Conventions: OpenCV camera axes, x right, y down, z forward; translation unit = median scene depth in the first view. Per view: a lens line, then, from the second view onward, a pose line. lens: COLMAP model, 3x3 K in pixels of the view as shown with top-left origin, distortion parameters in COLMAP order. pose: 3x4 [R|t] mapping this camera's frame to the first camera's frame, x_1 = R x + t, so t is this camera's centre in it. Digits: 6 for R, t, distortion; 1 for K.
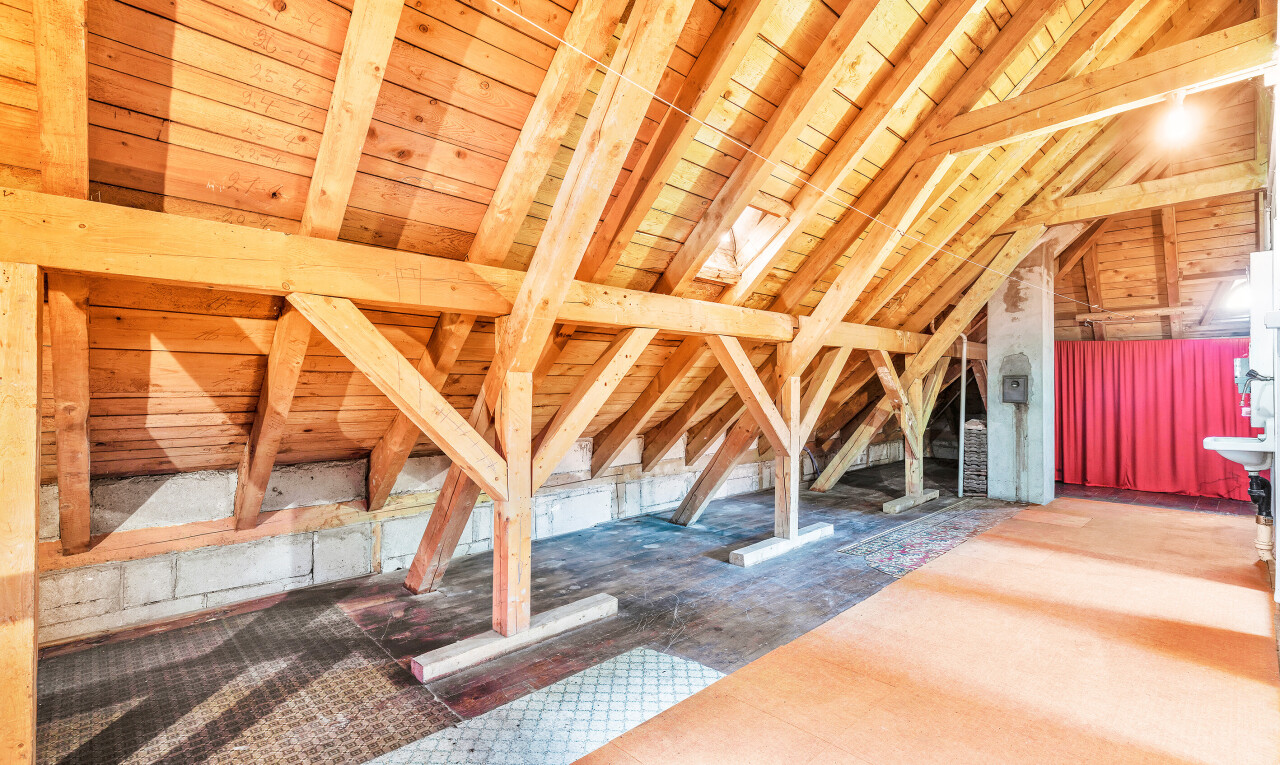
lens RADIAL K [[558.3, 0, 639.6], [0, 558.3, 381.4], [0, 0, 1]] dist [0.000417, -0.000007]
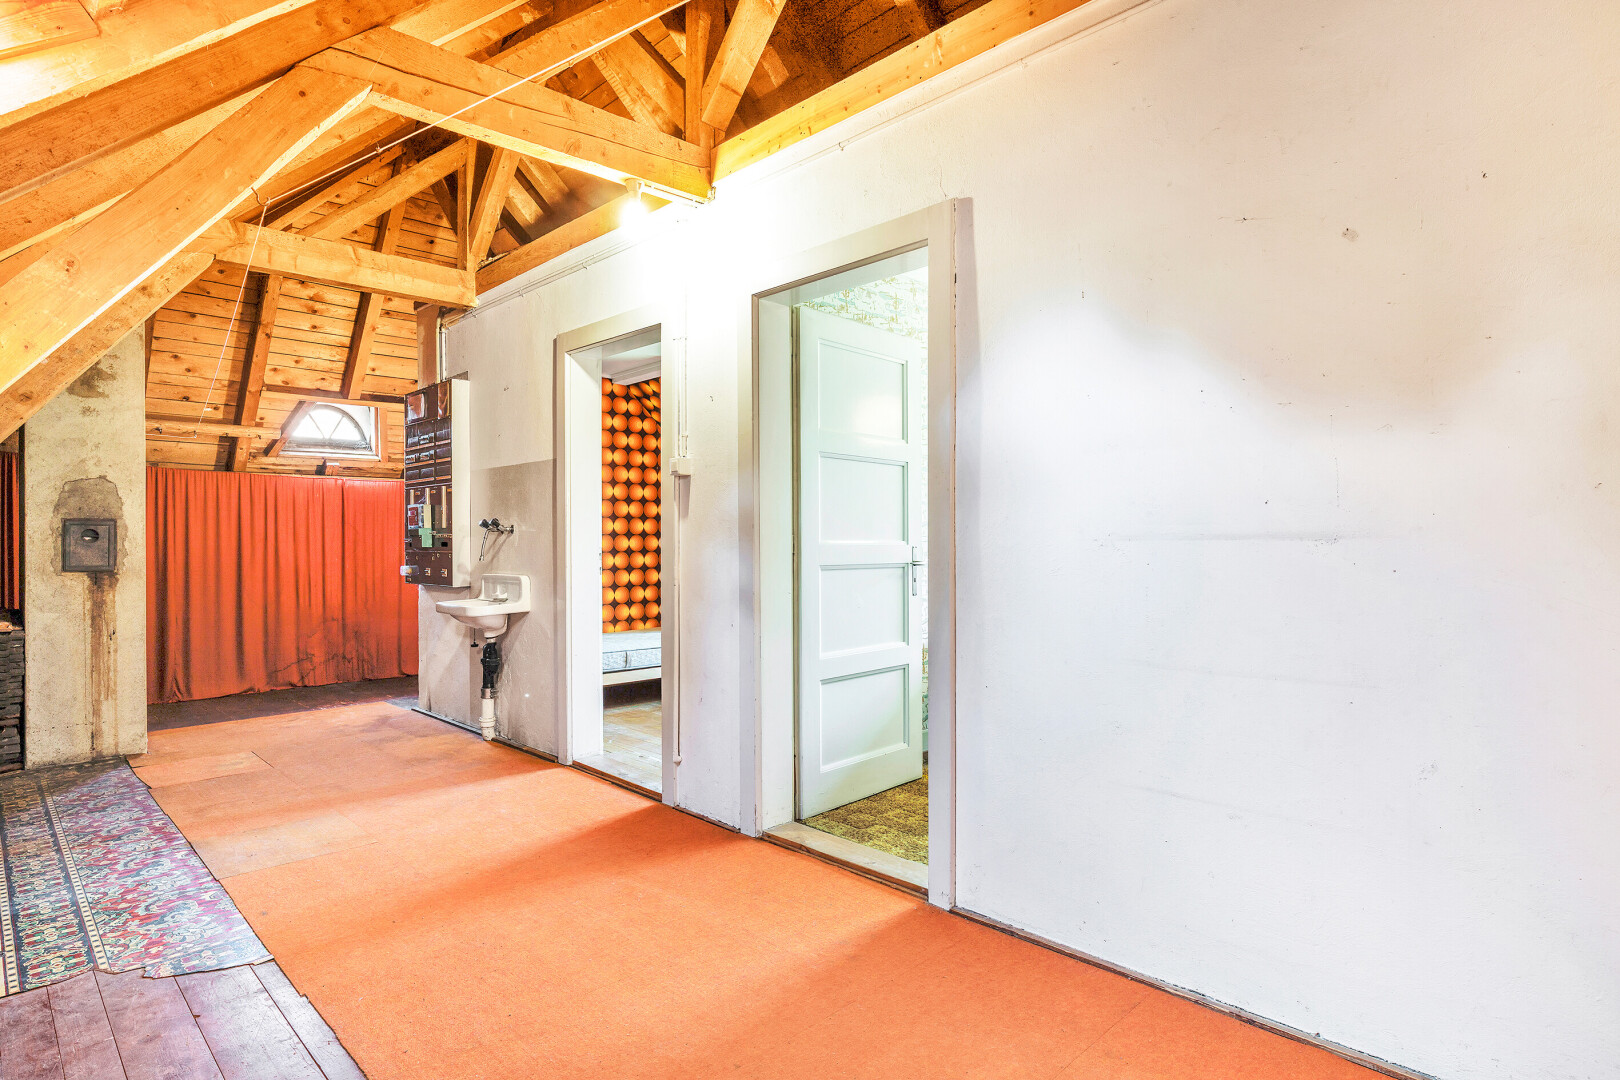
lens RADIAL K [[862.8, 0, 809.5], [0, 862.8, 538.0], [0, 0, 1]] dist [-0.002270, -0.000471]
pose [[-0.021195, 0.000303, 0.999775, -0.145233], [-0.003134, 0.999995, -0.000369, 0.005237], [-0.999770, -0.003141, -0.021194, 0.345934]]
